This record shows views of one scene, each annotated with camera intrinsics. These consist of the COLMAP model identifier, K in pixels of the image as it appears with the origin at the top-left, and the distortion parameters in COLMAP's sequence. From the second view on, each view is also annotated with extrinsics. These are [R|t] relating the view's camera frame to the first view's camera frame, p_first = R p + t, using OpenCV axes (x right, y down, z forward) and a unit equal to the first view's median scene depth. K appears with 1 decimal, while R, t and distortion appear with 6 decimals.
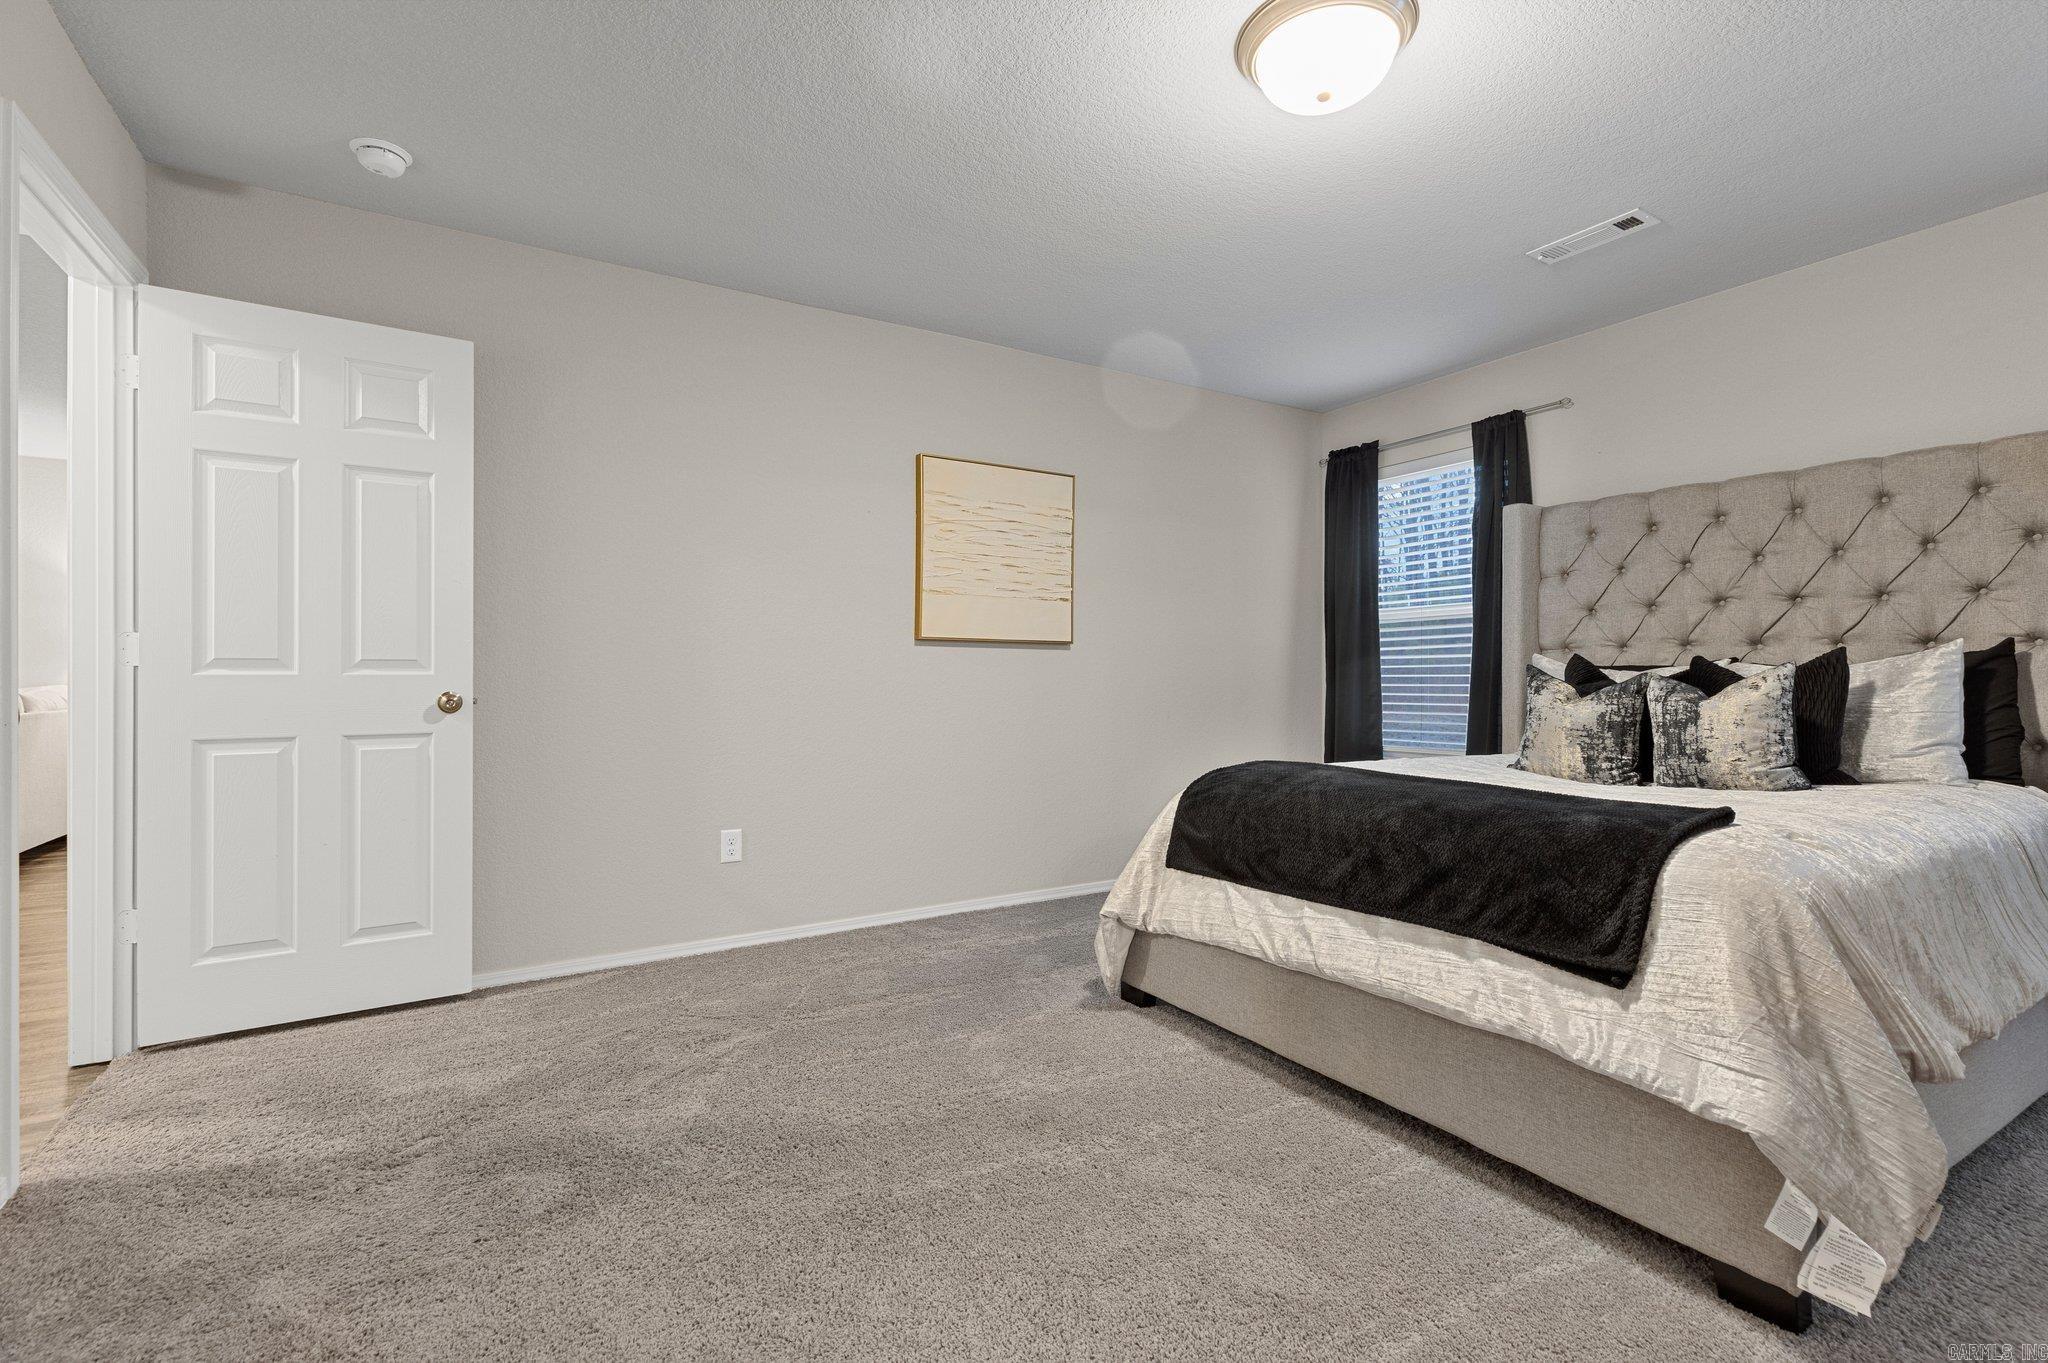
lens RADIAL K [[922.4, 0, 1029.2], [0, 922.4, 678.0], [0, 0, 1]] dist [0.010984, -0.000411]
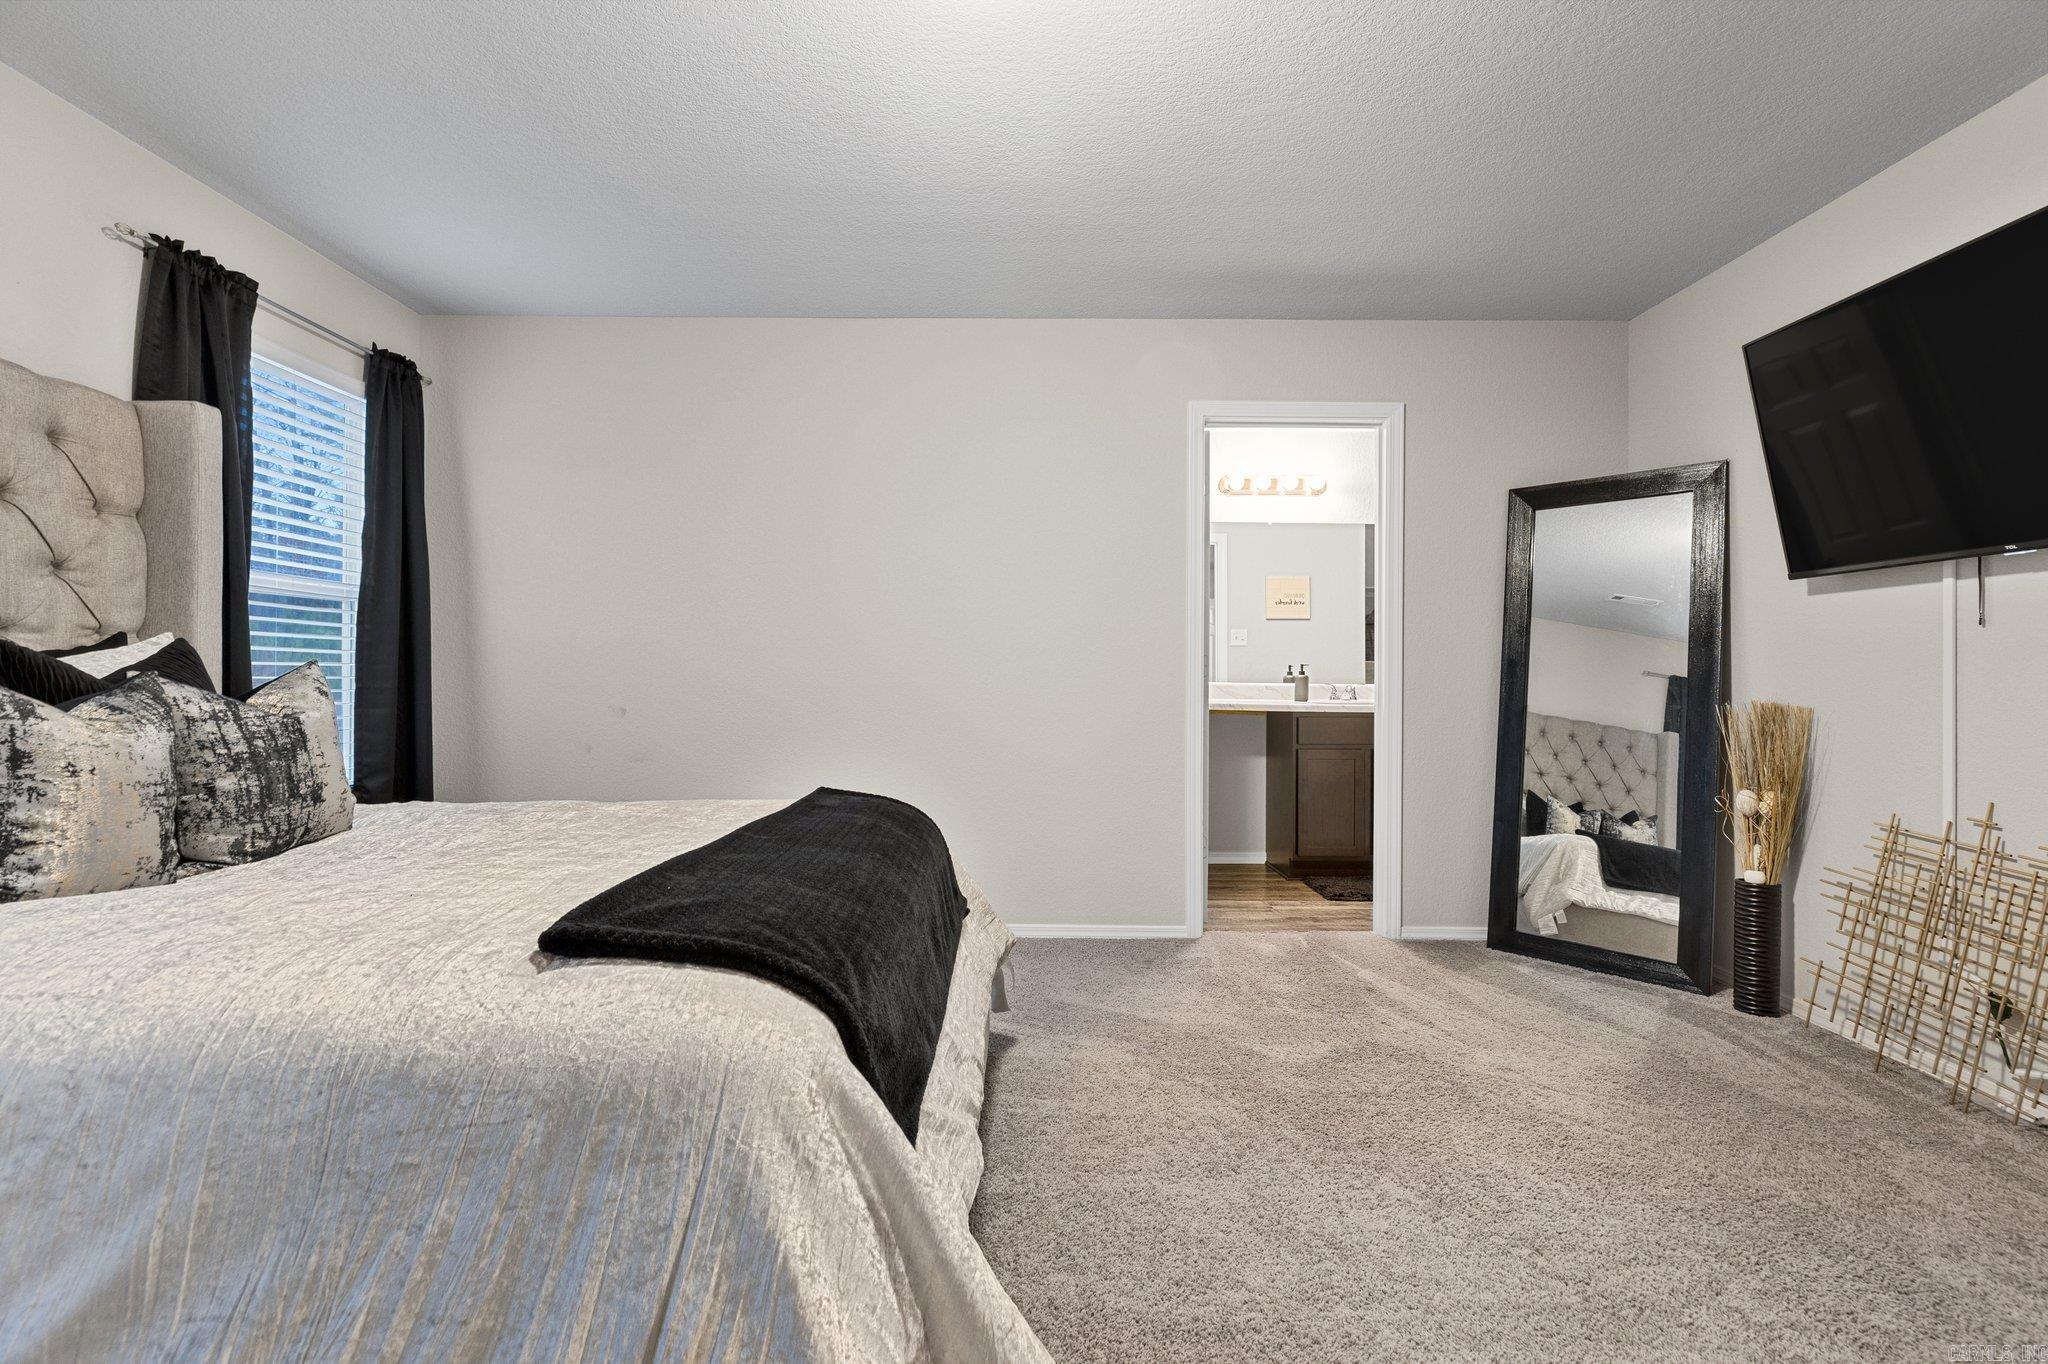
lens RADIAL K [[922.4, 0, 1029.2], [0, 922.4, 678.5], [0, 0, 1]] dist [0.010984, -0.000411]
pose [[-0.845230, -0.003505, 0.534391, -0.084275], [-0.005535, 0.999982, -0.002195, -0.003258], [-0.534374, -0.004813, -0.845234, 1.177695]]
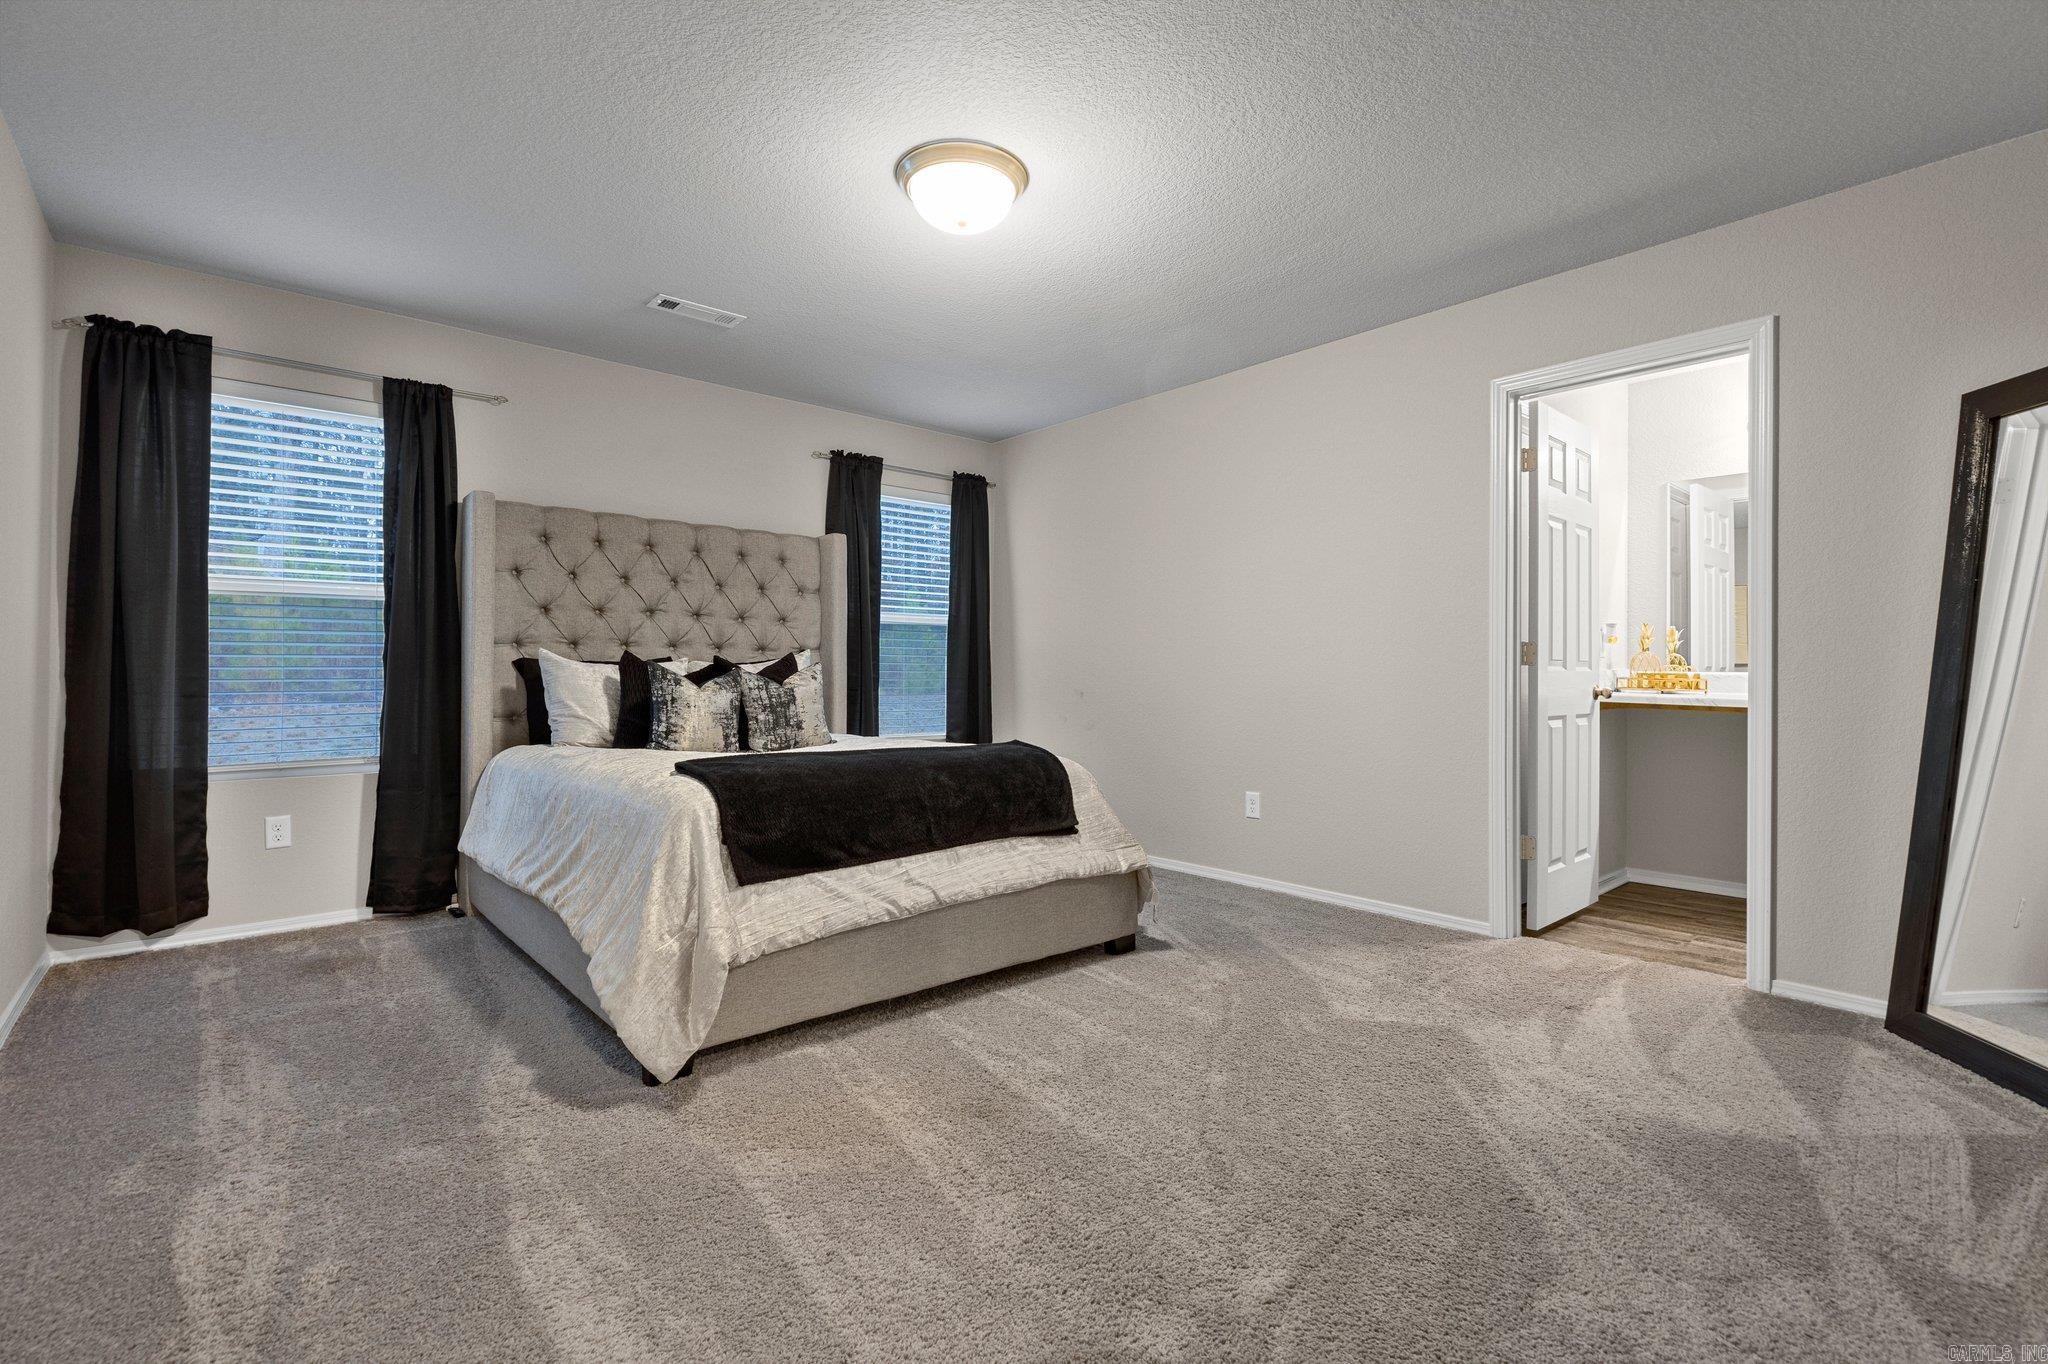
lens RADIAL K [[922.4, 0, 1029.2], [0, 922.4, 678.5], [0, 0, 1]] dist [0.010984, -0.000411]
pose [[-0.160233, -0.005935, 0.987061, -0.696645], [-0.001788, 0.999982, 0.005722, 0.001035], [-0.987078, -0.000848, -0.160241, 0.792220]]
